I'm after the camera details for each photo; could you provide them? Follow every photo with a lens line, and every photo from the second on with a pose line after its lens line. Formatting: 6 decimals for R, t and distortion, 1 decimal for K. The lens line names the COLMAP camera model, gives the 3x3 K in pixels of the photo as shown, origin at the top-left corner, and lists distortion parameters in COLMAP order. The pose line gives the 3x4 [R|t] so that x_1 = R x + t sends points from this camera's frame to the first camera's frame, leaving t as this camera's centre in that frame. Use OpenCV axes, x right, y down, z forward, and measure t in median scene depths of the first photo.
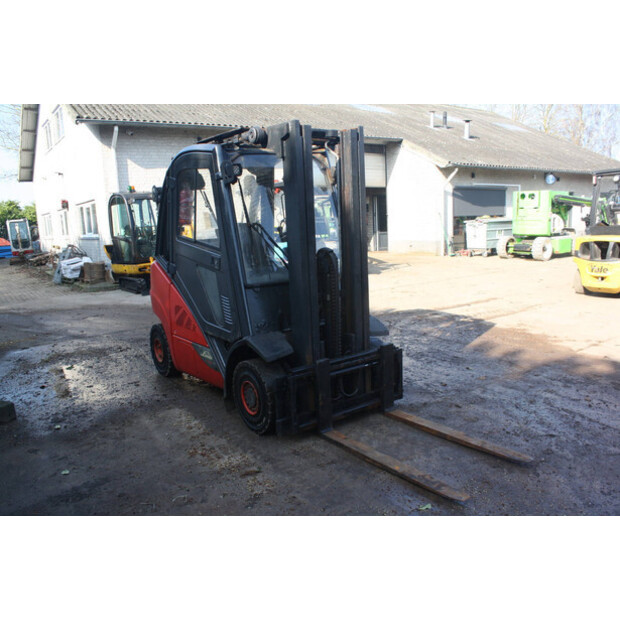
lens RADIAL K [[524.4, 0, 310.0], [0, 524.4, 310.0], [0, 0, 1]] dist [-0.168780, 0.160068]
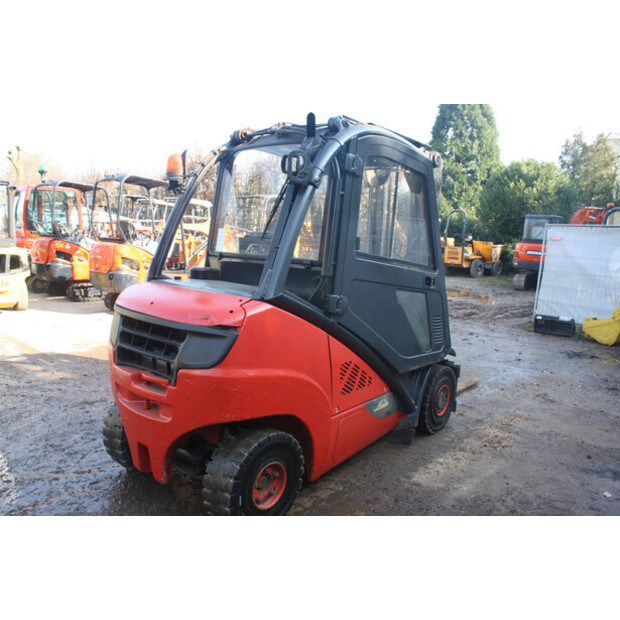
lens RADIAL K [[524.4, 0, 310.0], [0, 524.4, 310.0], [0, 0, 1]] dist [-0.168780, 0.160068]
pose [[-0.252727, -0.115523, 0.960616, -1.007077], [0.133834, 0.979128, 0.152959, -0.207803], [-0.958237, 0.167220, -0.231991, 1.406904]]
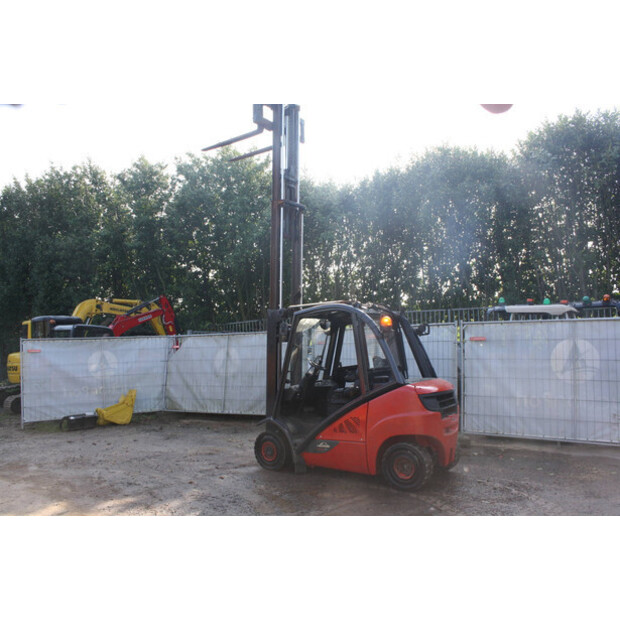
lens RADIAL K [[524.4, 0, 310.0], [0, 524.4, 310.0], [0, 0, 1]] dist [-0.168780, 0.160068]
pose [[-0.945899, 0.048941, -0.320748, 0.536431], [0.011003, 0.992829, 0.119039, -0.555806], [0.324274, 0.109070, -0.939654, 2.743007]]
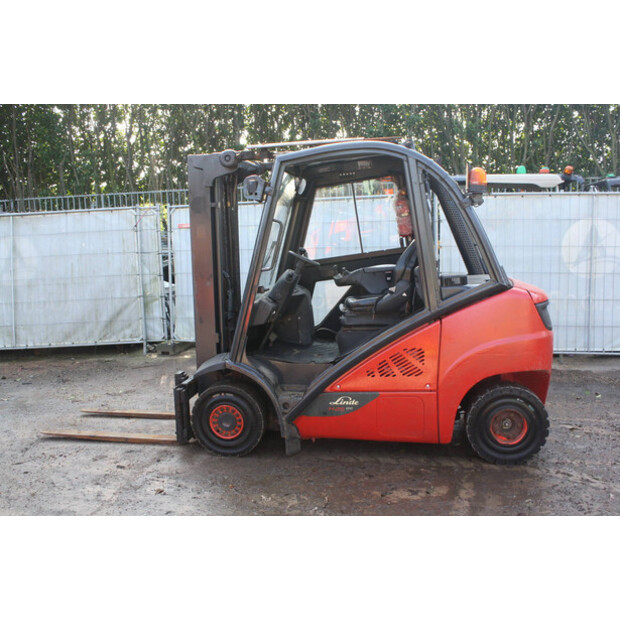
lens RADIAL K [[604.3, 0, 310.0], [0, 604.3, 310.0], [0, 0, 1]] dist [-0.132972, 0.148196]
pose [[-0.708233, 0.160572, -0.687475, 0.733207], [-0.061710, 0.955983, 0.286860, -0.390067], [0.703276, 0.245588, -0.667150, 1.892413]]
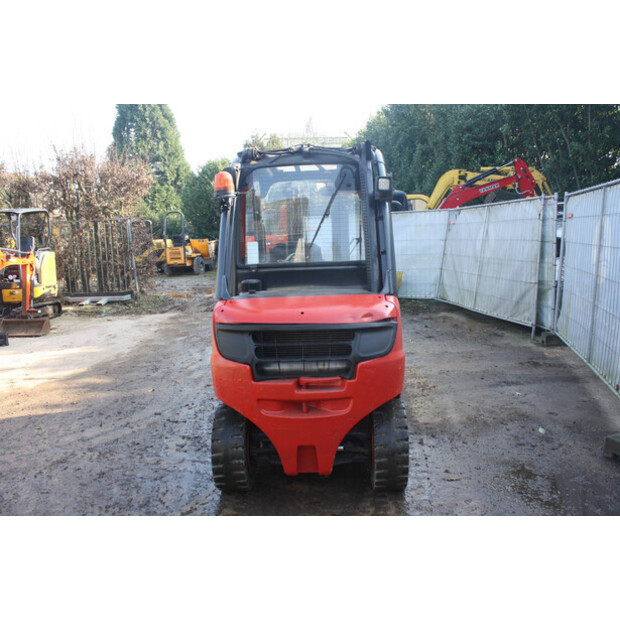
lens RADIAL K [[528.5, 0, 310.0], [0, 528.5, 310.0], [0, 0, 1]] dist [-0.167939, 0.185869]
pose [[-0.768918, -0.022860, 0.638938, -0.796249], [0.180122, 0.951135, 0.250794, -0.325254], [-0.613450, 0.307927, -0.727228, 1.959103]]
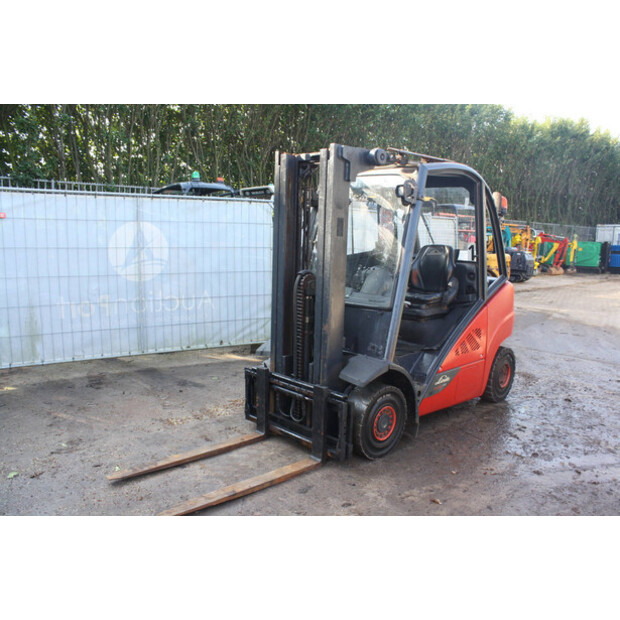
lens RADIAL K [[524.4, 0, 310.0], [0, 524.4, 310.0], [0, 0, 1]] dist [-0.168780, 0.160068]
pose [[0.138453, 0.196629, -0.970653, 0.971438], [-0.206419, 0.964297, 0.165899, -0.201722], [0.968619, 0.177392, 0.174098, 0.794301]]
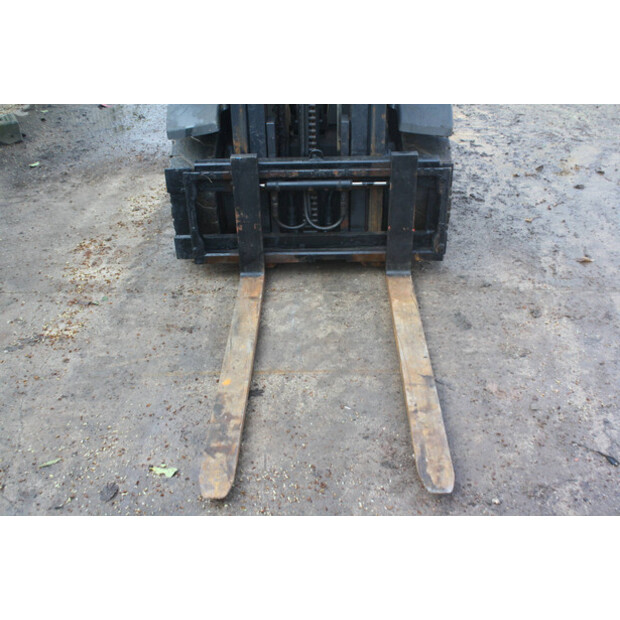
lens RADIAL K [[680.2, 0, 310.0], [0, 680.2, 310.0], [0, 0, 1]] dist [-0.067579, -0.000693]
pose [[0.805255, 0.341897, -0.484428, 0.439528], [-0.118560, 0.893355, 0.433429, -0.072176], [0.580954, -0.291587, 0.759914, 0.396631]]
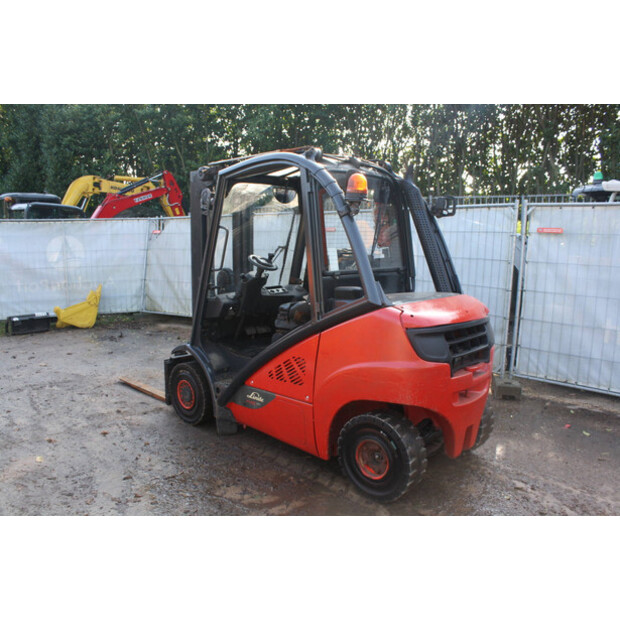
lens RADIAL K [[538.9, 0, 310.0], [0, 538.9, 310.0], [0, 0, 1]] dist [-0.163125, 0.175402]
pose [[-0.981823, 0.066340, -0.177826, 0.062641], [0.007116, 0.949133, 0.314794, -0.410798], [0.189664, 0.307807, -0.932353, 2.180468]]
